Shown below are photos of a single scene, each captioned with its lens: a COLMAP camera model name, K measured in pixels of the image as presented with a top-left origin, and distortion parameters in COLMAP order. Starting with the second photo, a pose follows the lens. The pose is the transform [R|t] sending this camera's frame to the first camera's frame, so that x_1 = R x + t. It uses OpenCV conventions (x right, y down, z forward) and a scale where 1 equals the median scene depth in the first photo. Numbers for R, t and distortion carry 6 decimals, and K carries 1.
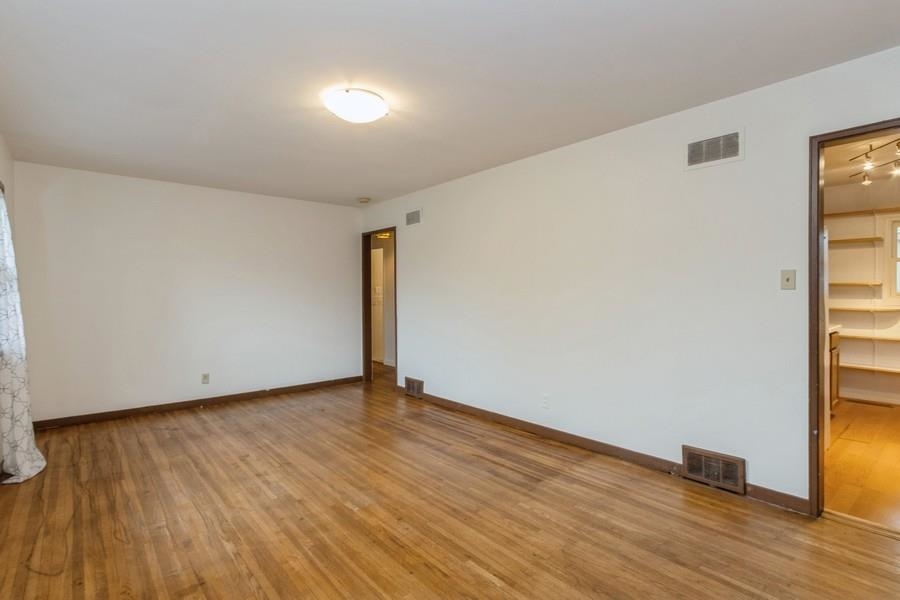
lens RADIAL K [[440.3, 0, 450.0], [0, 440.3, 300.0], [0, 0, 1]] dist [0.002189, -0.000966]
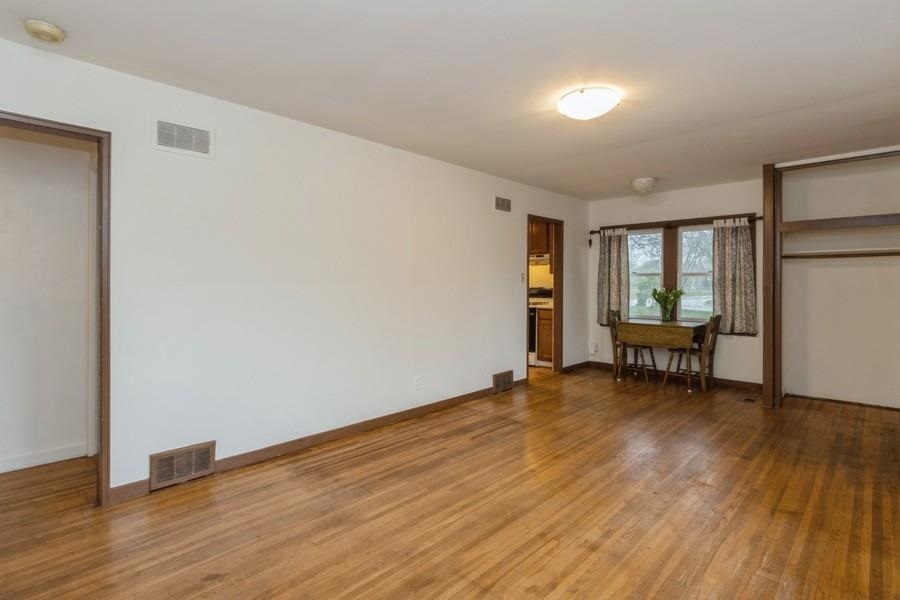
lens RADIAL K [[443.4, 0, 449.0], [0, 443.4, 282.6], [0, 0, 1]] dist [0.001329, 0.001361]
pose [[-0.091424, 0.005893, 0.995795, -1.079069], [0.014247, 0.999888, -0.004610, -0.014439], [-0.995710, 0.013765, -0.091497, 1.252808]]
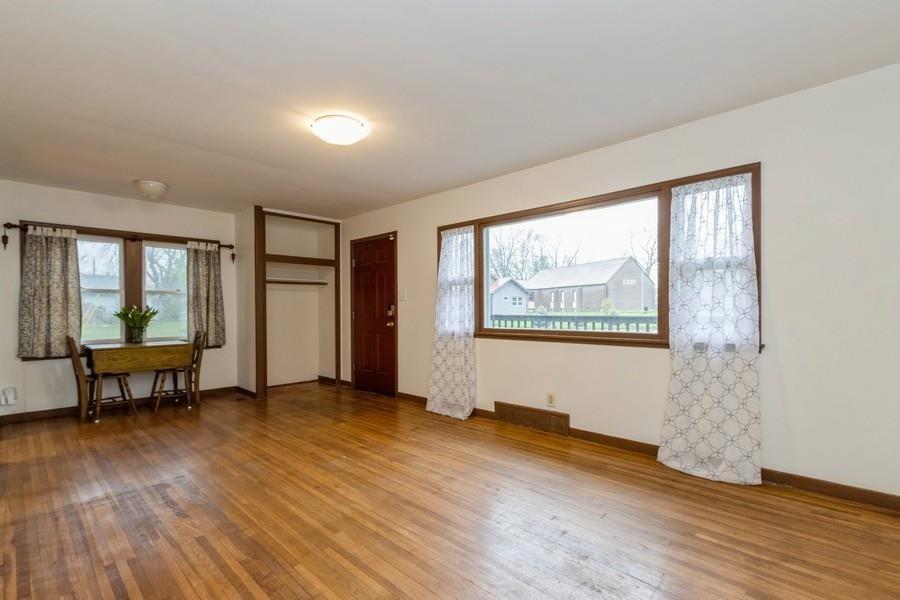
lens RADIAL K [[421.6, 0, 446.7], [0, 421.6, 313.0], [0, 0, 1]] dist [0.000563, 0.000069]
pose [[-0.995650, 0.012317, -0.092358, -0.335365], [0.010285, 0.999695, 0.022443, 0.013177], [0.092607, 0.021395, -0.995473, 1.871380]]
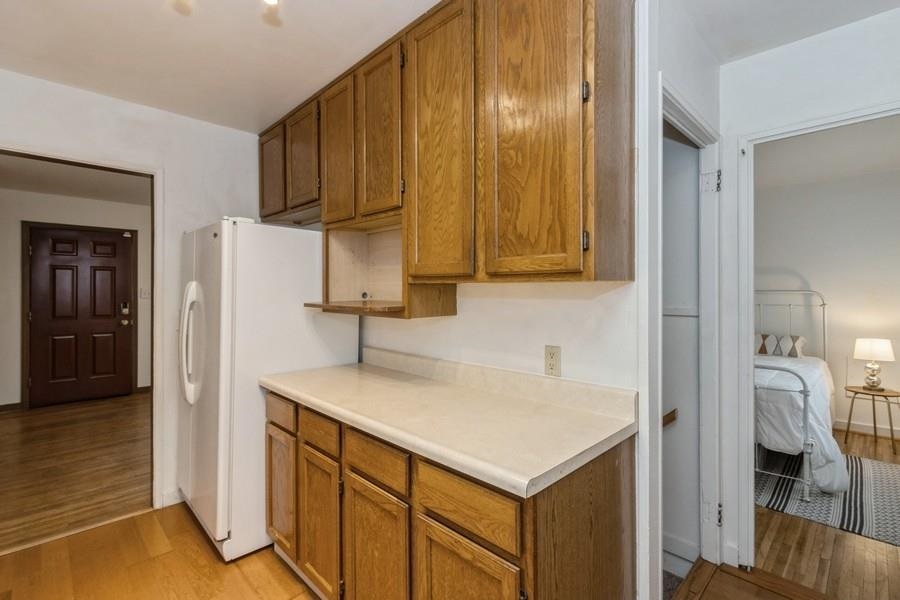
lens RADIAL K [[414.2, 0, 450.0], [0, 414.2, 300.0], [0, 0, 1]] dist [0.001289, 0.000304]
pose [[0.075471, 0.016181, -0.997017, 1.511749], [-0.012278, 0.999808, 0.015297, -0.036992], [0.997072, 0.011087, 0.075655, 1.300951]]
